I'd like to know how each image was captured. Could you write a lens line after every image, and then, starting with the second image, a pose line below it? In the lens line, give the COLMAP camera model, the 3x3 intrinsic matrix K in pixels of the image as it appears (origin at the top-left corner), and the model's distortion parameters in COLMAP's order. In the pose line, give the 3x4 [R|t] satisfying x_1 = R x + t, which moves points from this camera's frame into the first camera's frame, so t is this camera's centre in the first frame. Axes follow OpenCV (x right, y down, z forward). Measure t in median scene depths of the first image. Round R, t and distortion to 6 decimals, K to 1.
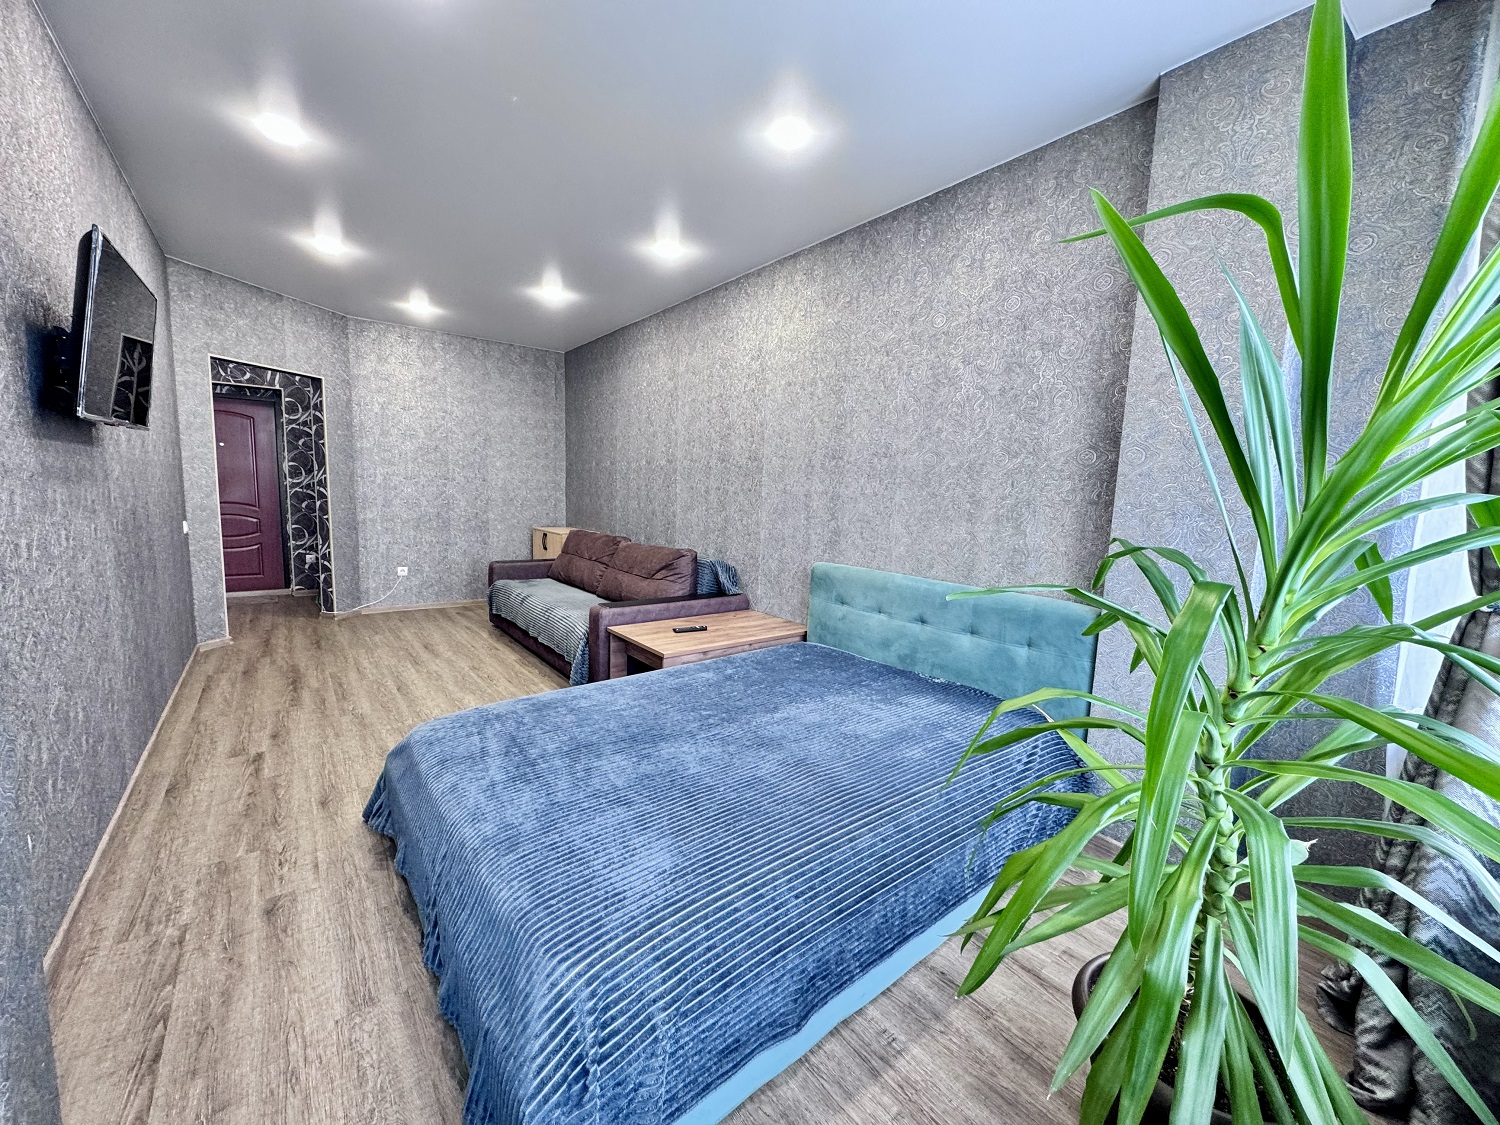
lens RADIAL K [[595.5, 0, 747.9], [0, 595.5, 565.1], [0, 0, 1]] dist [-0.000439, -0.000083]
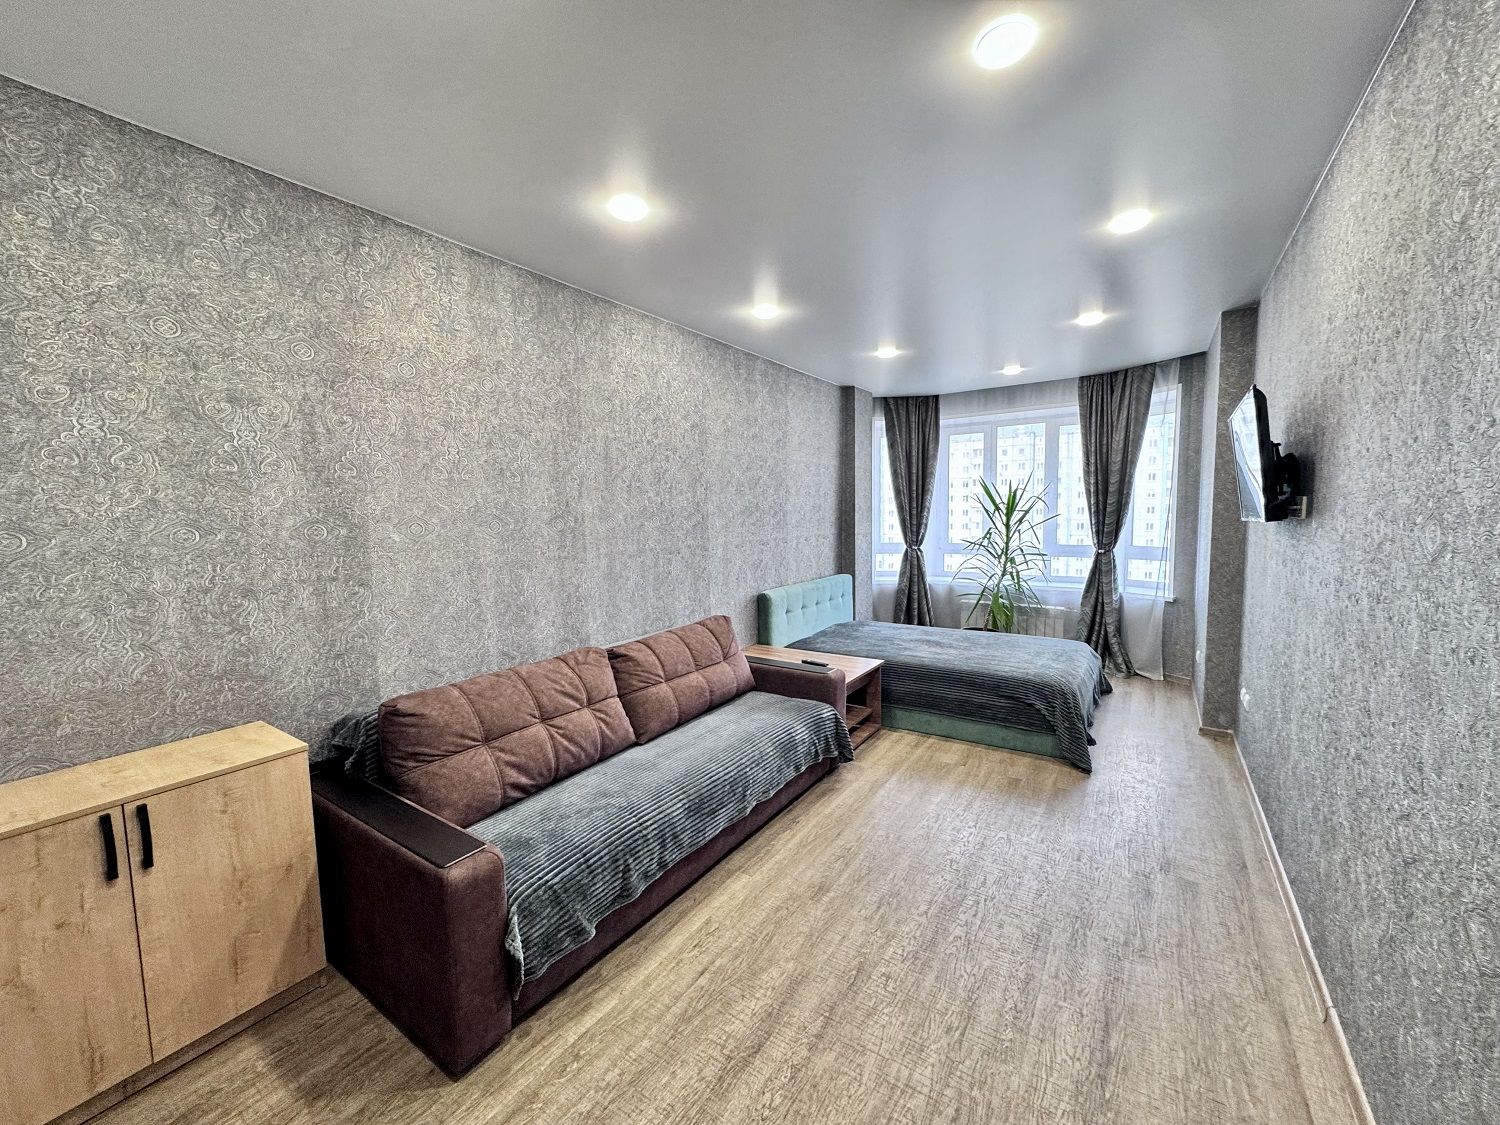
lens RADIAL K [[596.5, 0, 750.0], [0, 596.5, 562.5], [0, 0, 1]] dist [0.006122, 0.000173]
pose [[-0.313846, -0.108622, 0.943240, -1.079293], [0.125254, 0.980016, 0.154533, -0.267944], [-0.941176, 0.166644, -0.293969, 1.343615]]
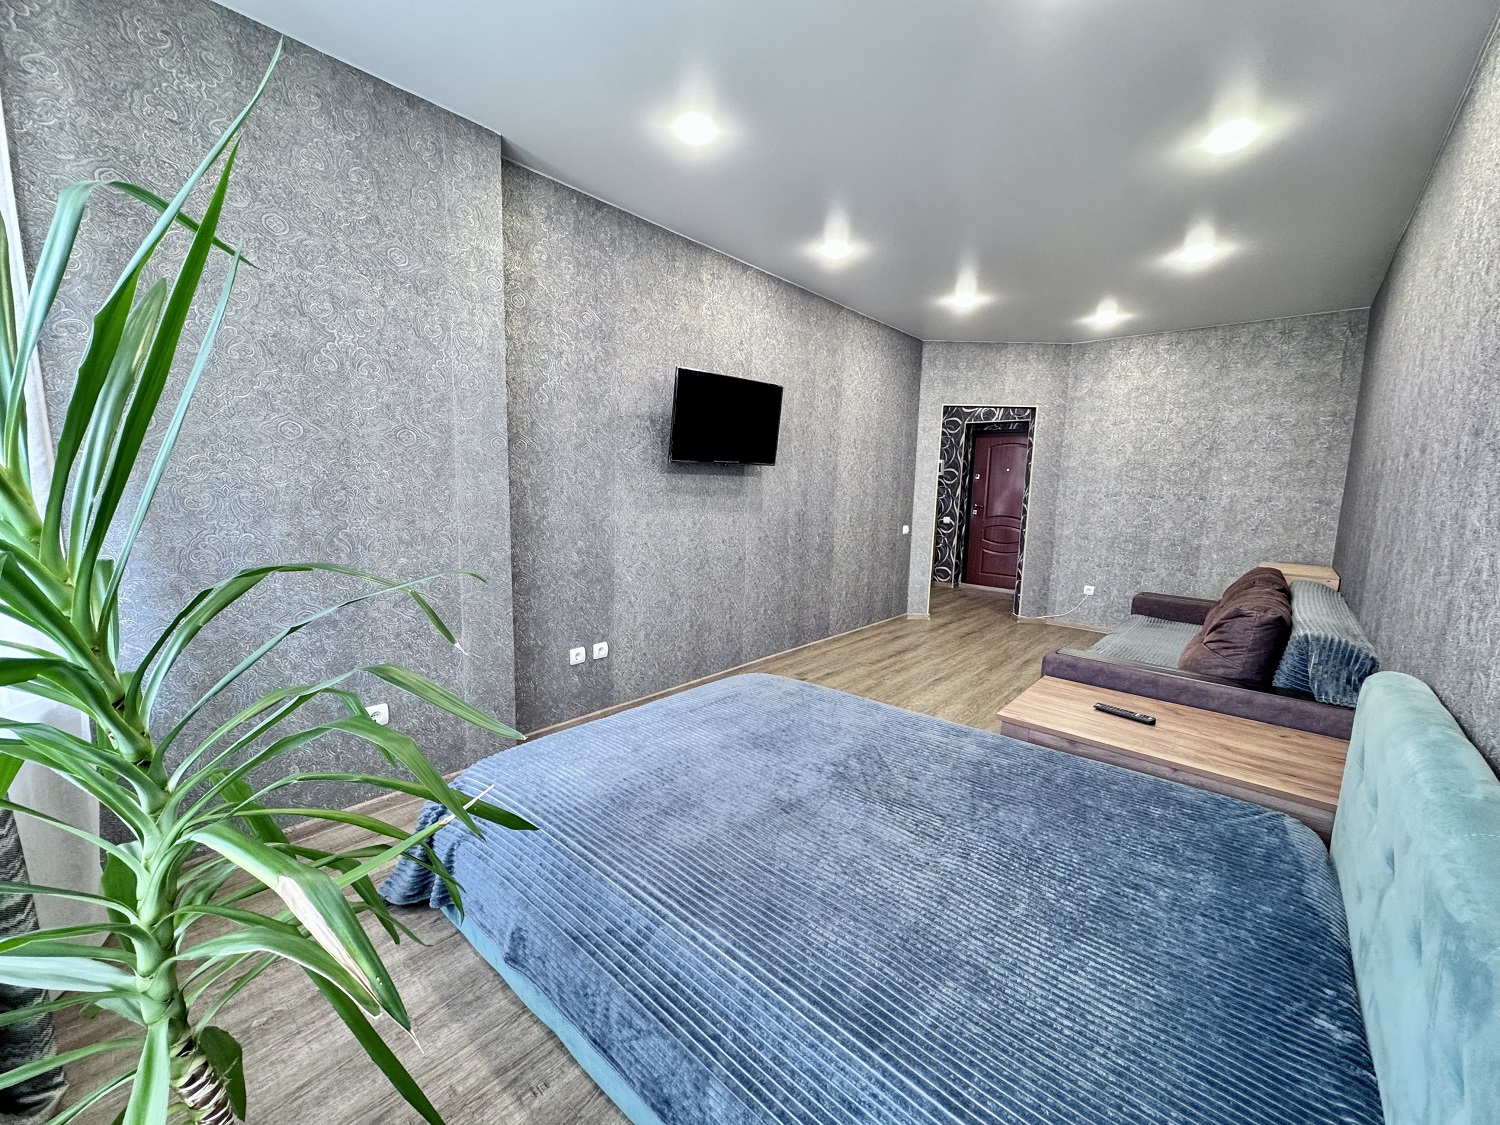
lens RADIAL K [[595.5, 0, 747.9], [0, 595.5, 565.1], [0, 0, 1]] dist [-0.000439, -0.000083]
pose [[0.183342, 0.108034, -0.977095, 0.433476], [-0.143891, 0.986187, 0.082040, -0.048205], [0.972461, 0.125554, 0.196355, 0.406172]]
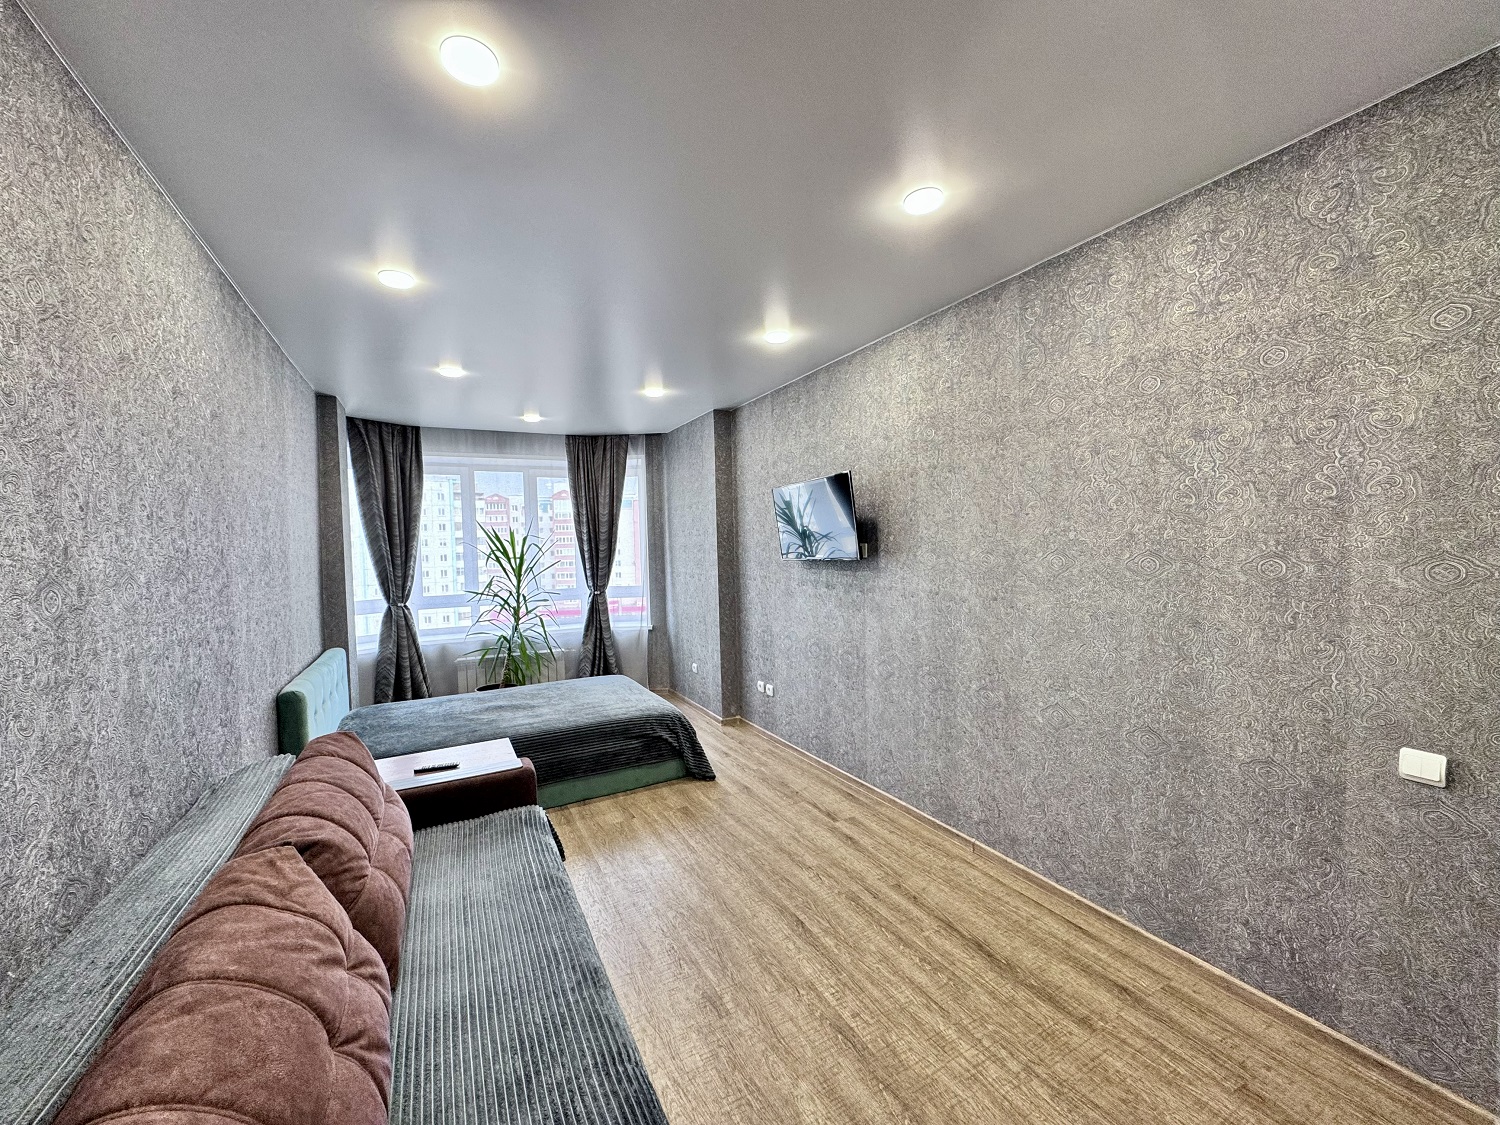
lens RADIAL K [[595.5, 0, 747.9], [0, 595.5, 565.1], [0, 0, 1]] dist [-0.000439, -0.000083]
pose [[-0.984343, -0.013204, 0.175771, -0.645628], [0.015885, 0.986487, 0.163065, -0.295443], [-0.175549, 0.163304, -0.970832, 1.603558]]
